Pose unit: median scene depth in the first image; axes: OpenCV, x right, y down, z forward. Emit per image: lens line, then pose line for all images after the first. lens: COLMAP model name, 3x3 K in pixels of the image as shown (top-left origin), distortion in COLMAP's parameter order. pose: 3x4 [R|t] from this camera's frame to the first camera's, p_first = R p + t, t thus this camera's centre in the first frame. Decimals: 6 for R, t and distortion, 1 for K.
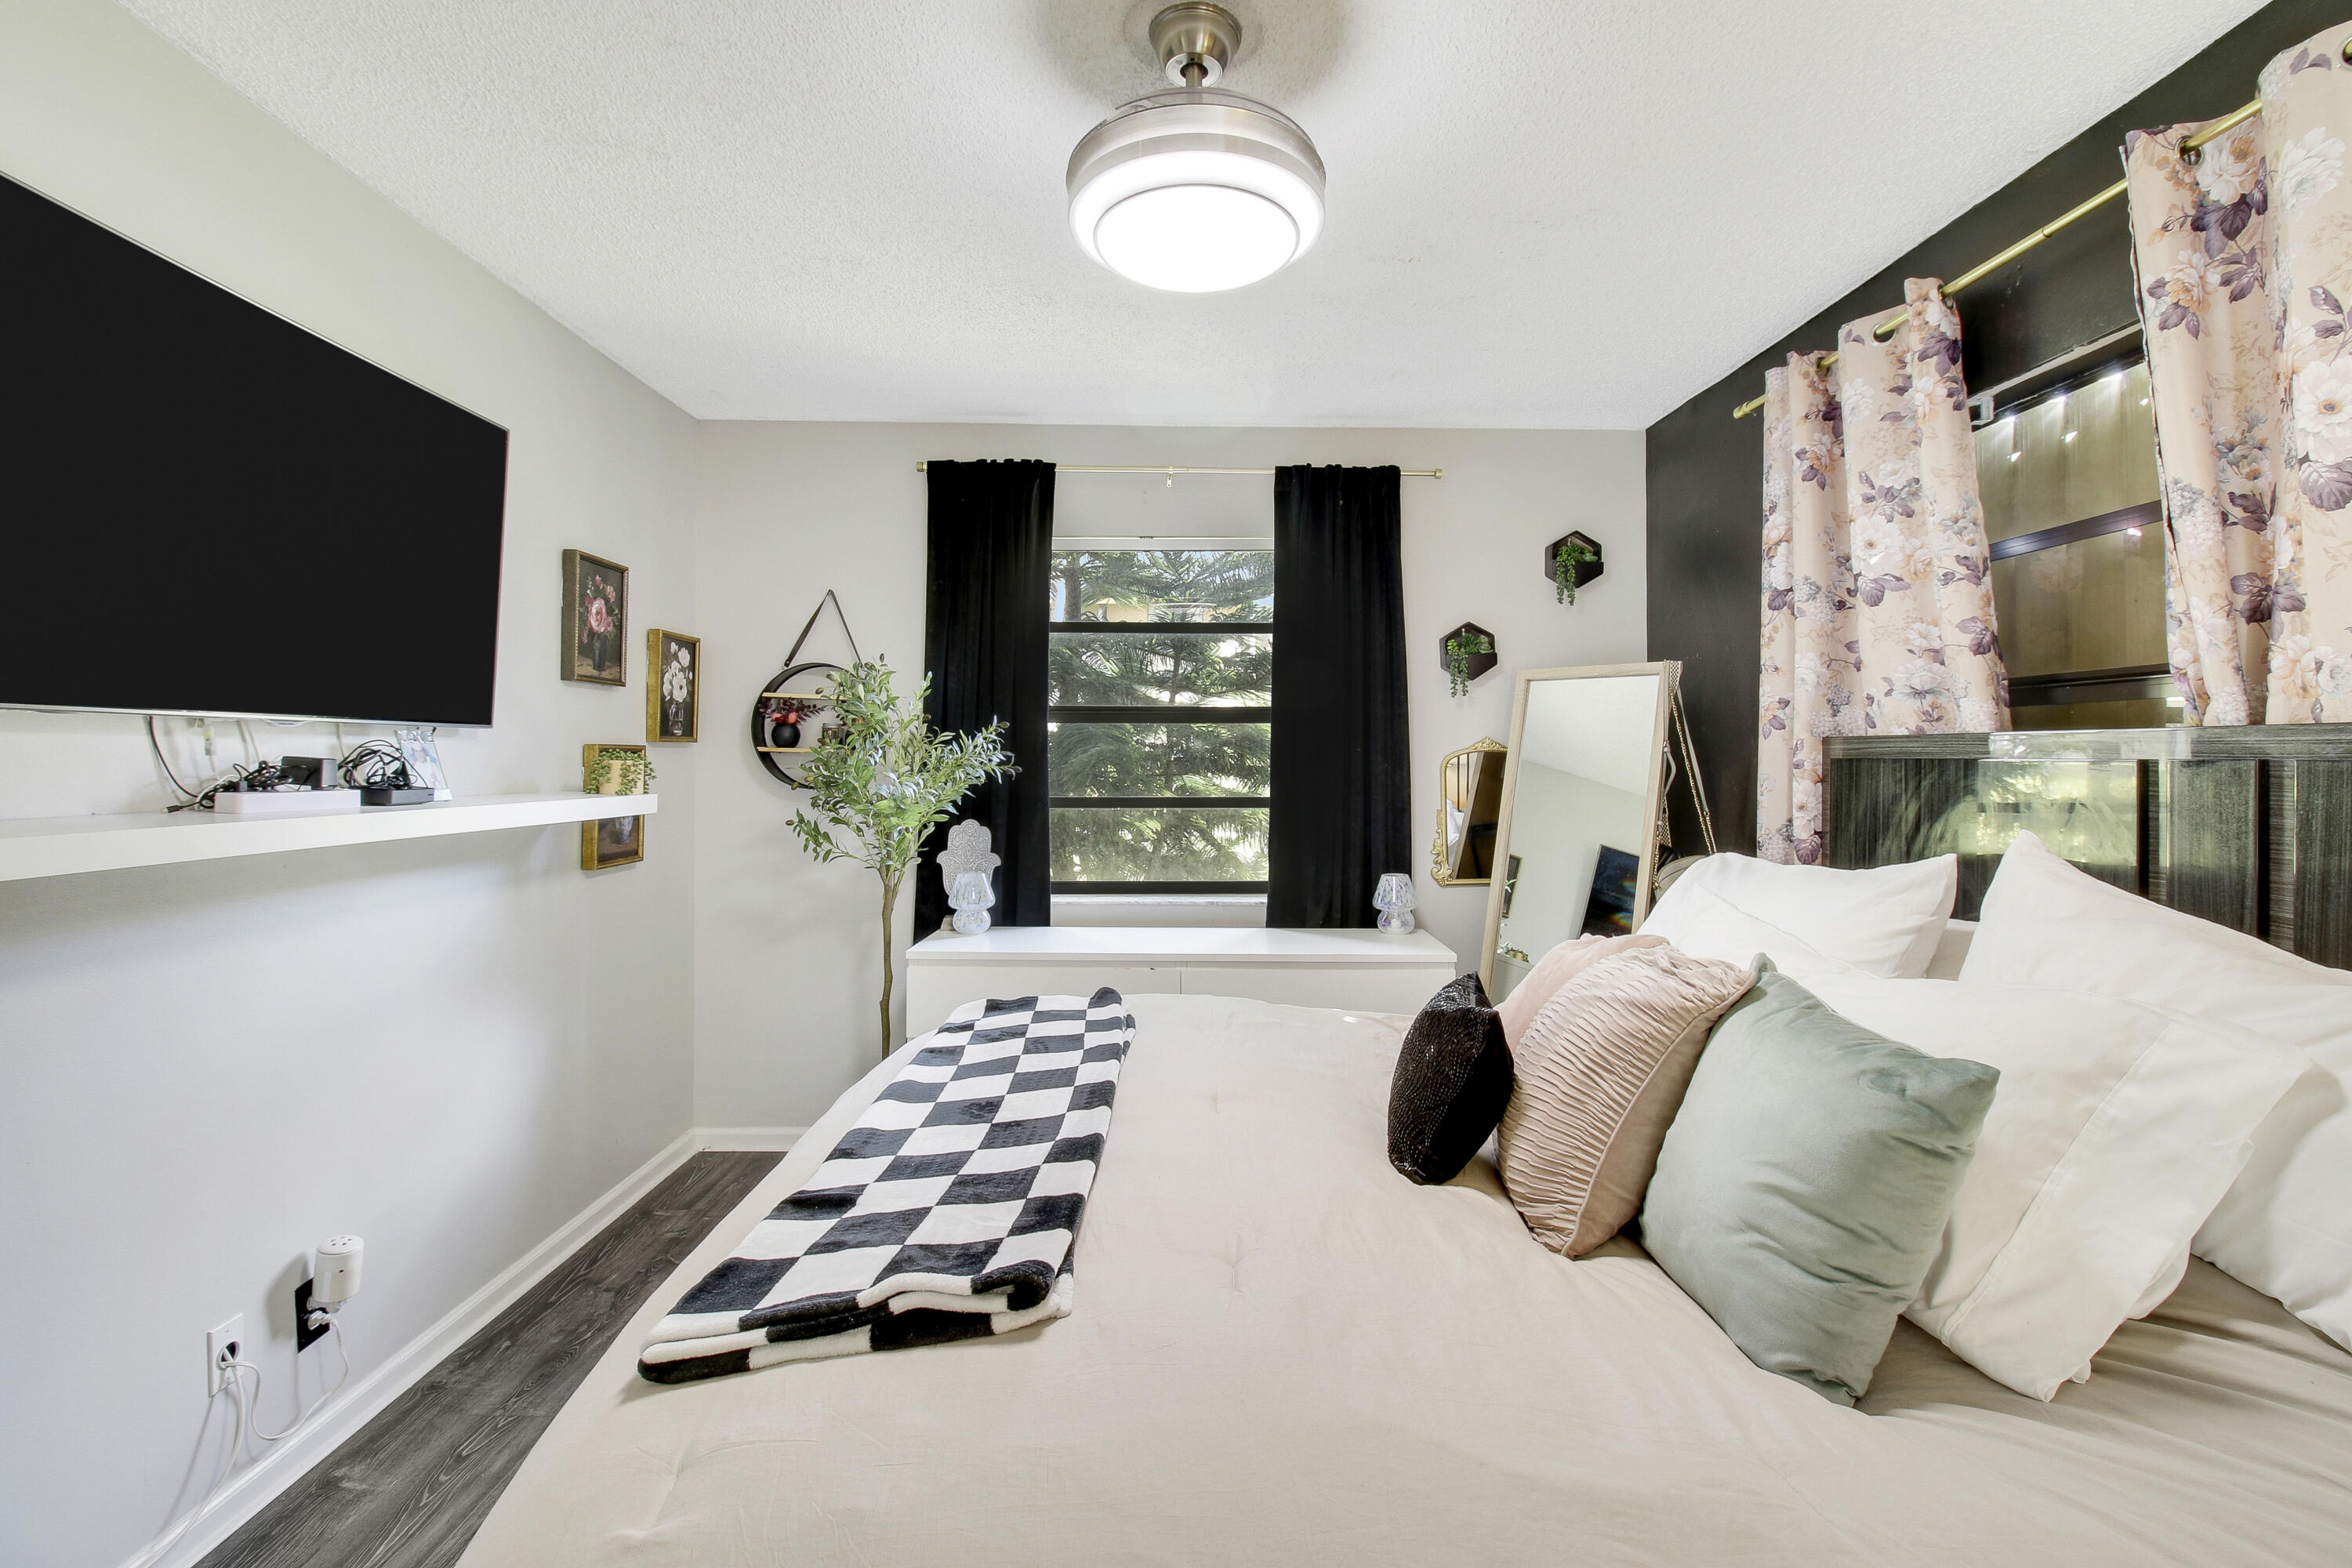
lens RADIAL K [[1118.6, 0, 1157.9], [0, 1118.6, 761.5], [0, 0, 1]] dist [-0.005543, -0.011124]
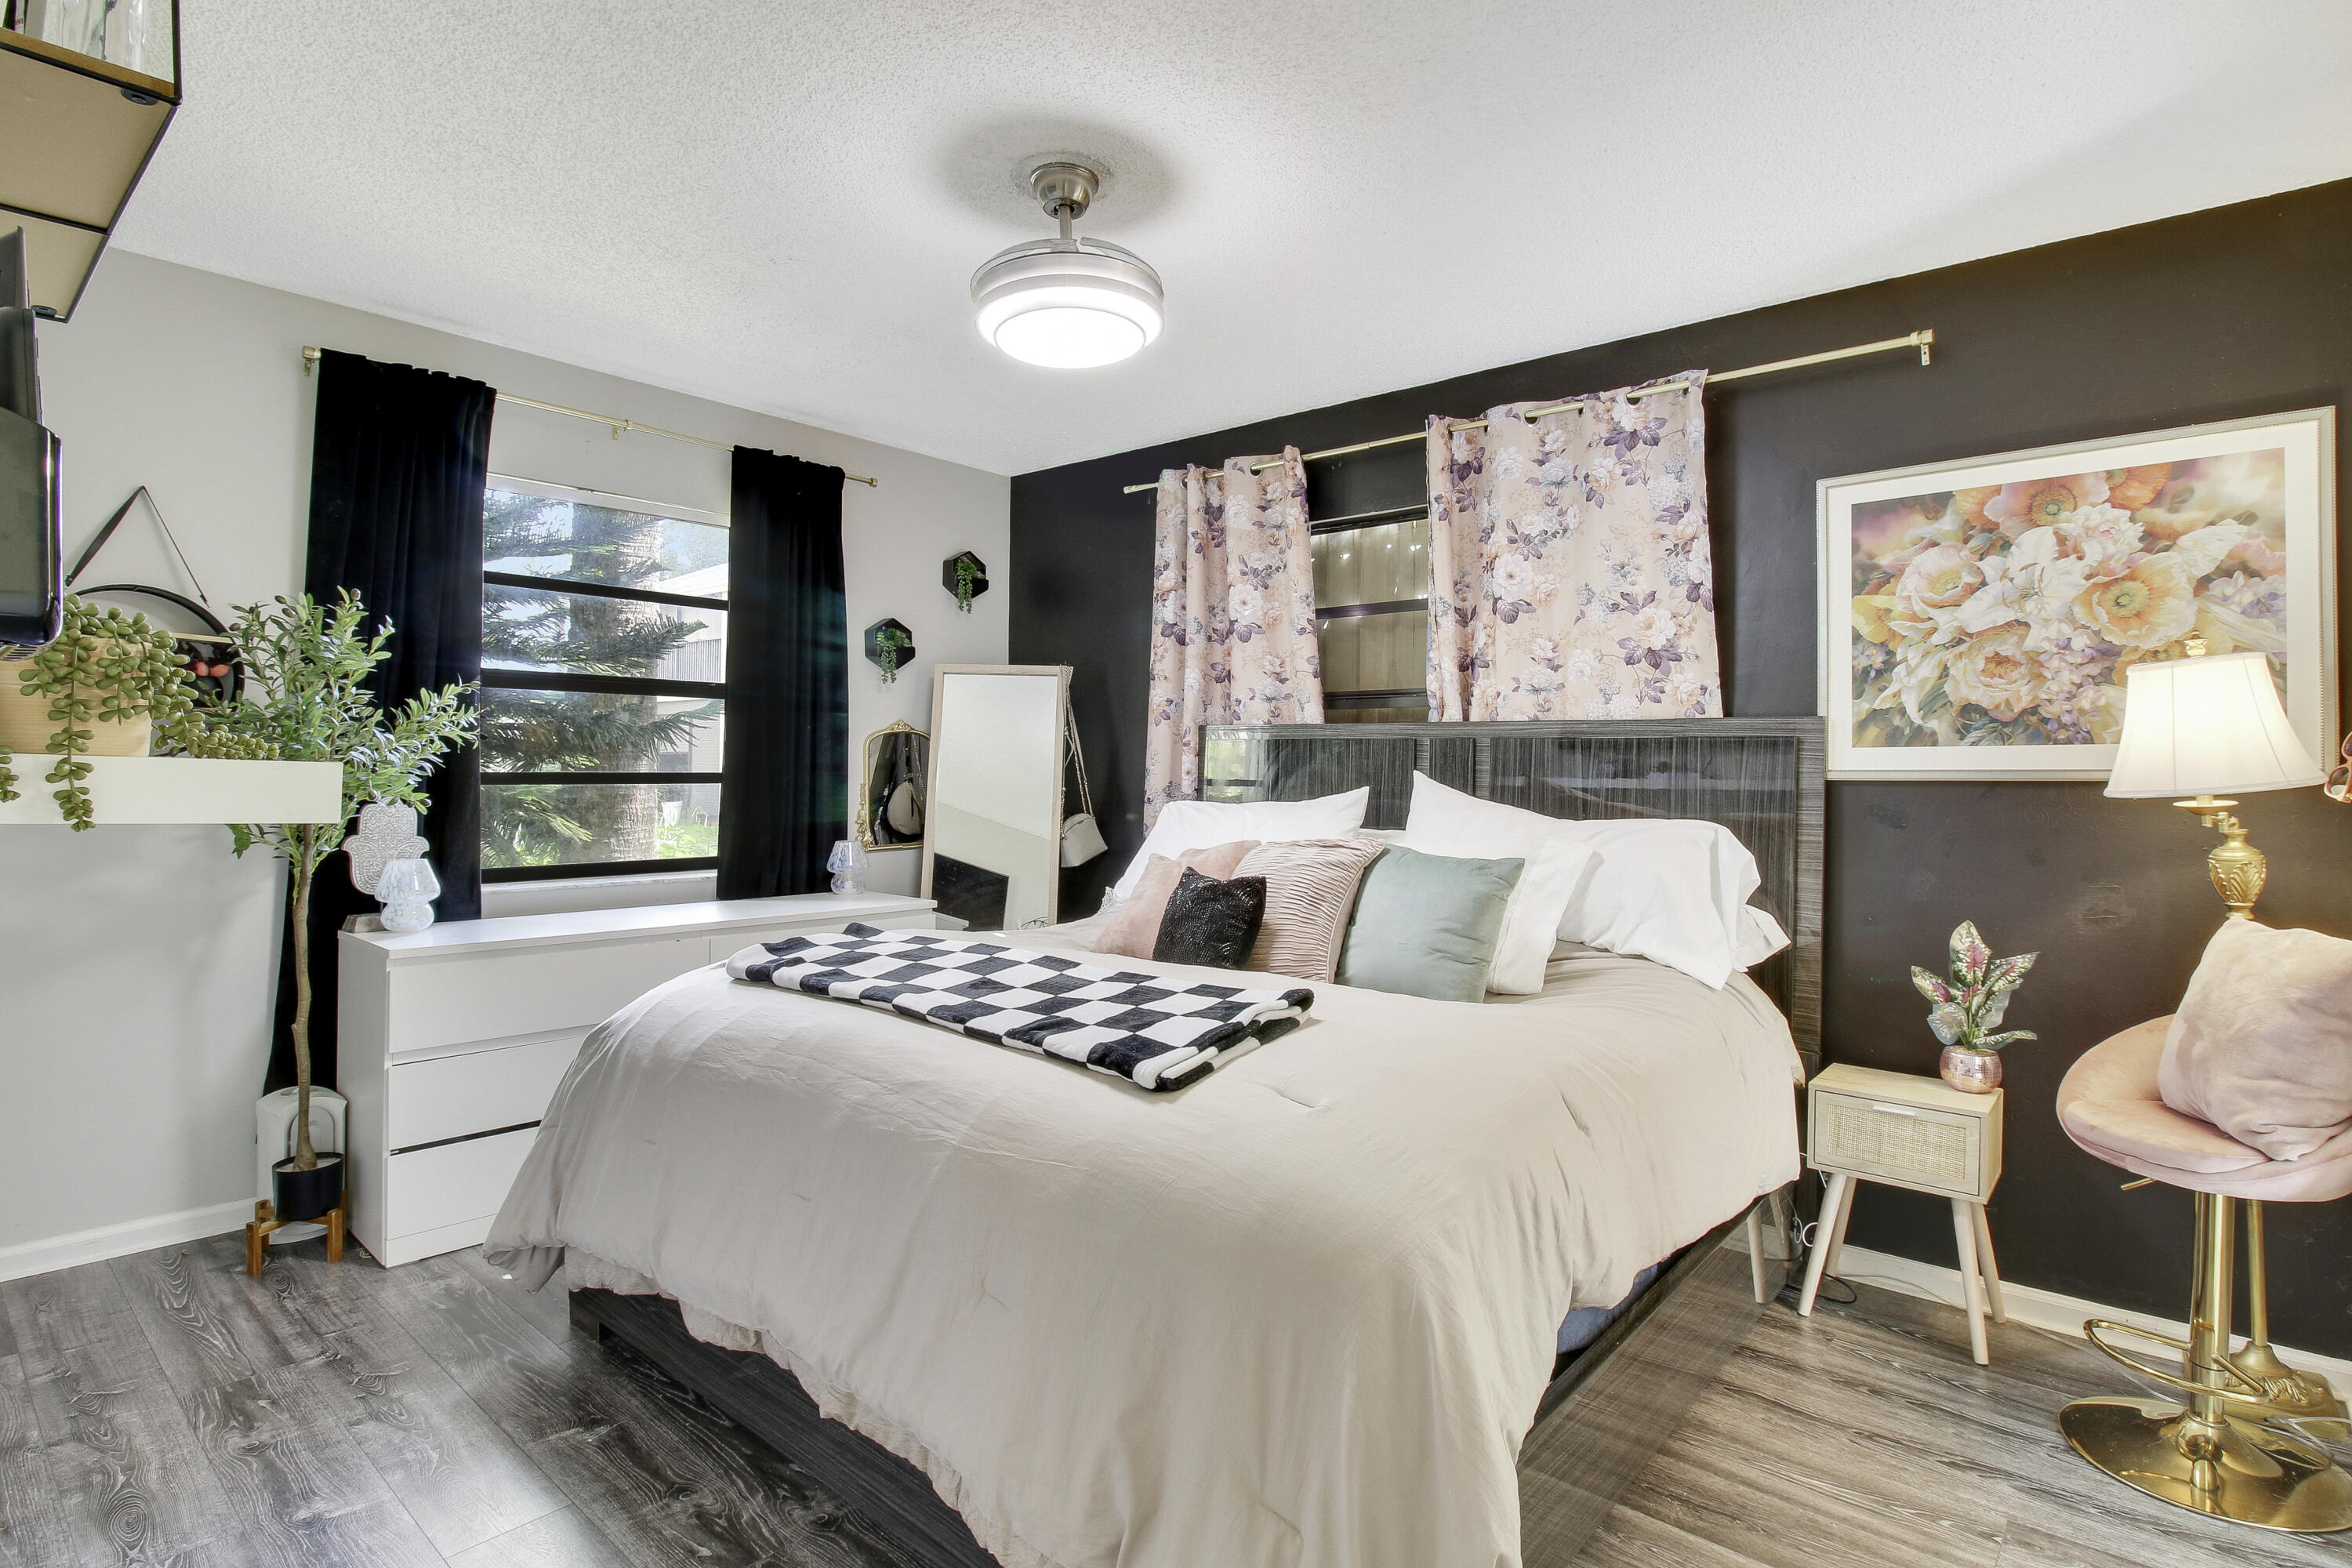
lens RADIAL K [[1231.5, 0, 1191.5], [0, 1231.5, 787.8], [0, 0, 1]] dist [-0.005640, -0.001557]
pose [[0.642863, -0.006173, 0.765956, -0.724461], [-0.008136, 0.999856, 0.014886, 0.039757], [-0.765938, -0.015802, 0.642721, -0.059205]]
